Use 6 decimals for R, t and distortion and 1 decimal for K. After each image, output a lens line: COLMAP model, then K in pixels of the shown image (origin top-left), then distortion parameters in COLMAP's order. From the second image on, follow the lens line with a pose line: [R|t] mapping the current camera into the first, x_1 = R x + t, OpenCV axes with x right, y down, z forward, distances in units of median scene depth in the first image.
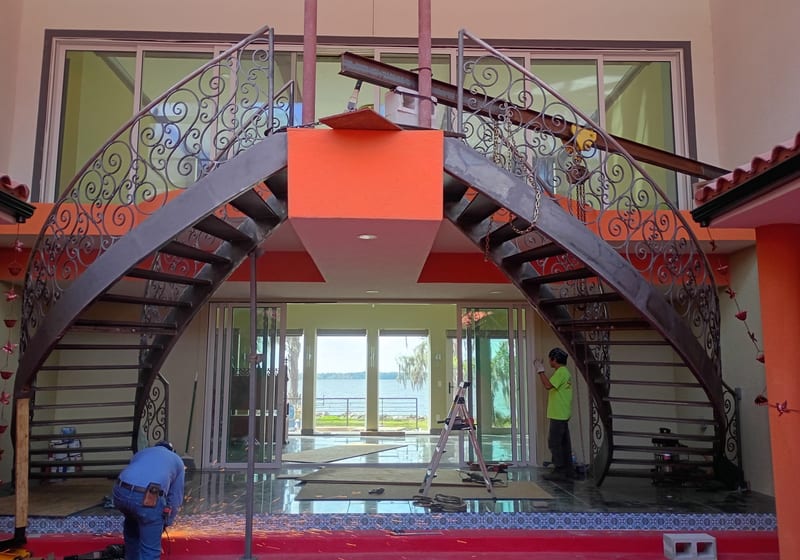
lens RADIAL K [[666.8, 0, 400.0], [0, 666.8, 280.0], [0, 0, 1]] dist [0.000698, 0.003571]
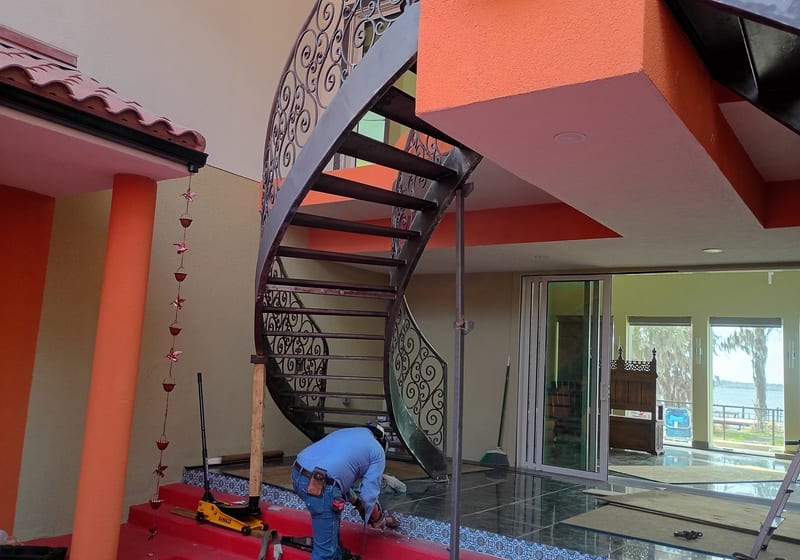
lens RADIAL K [[675.0, 0, 400.0], [0, 675.0, 280.0], [0, 0, 1]] dist [0.040375, -0.002709]
pose [[0.795391, -0.027963, -0.605451, 0.174667], [0.028377, 0.999558, -0.008885, 0.060280], [0.605432, -0.010114, 0.795833, 0.293645]]
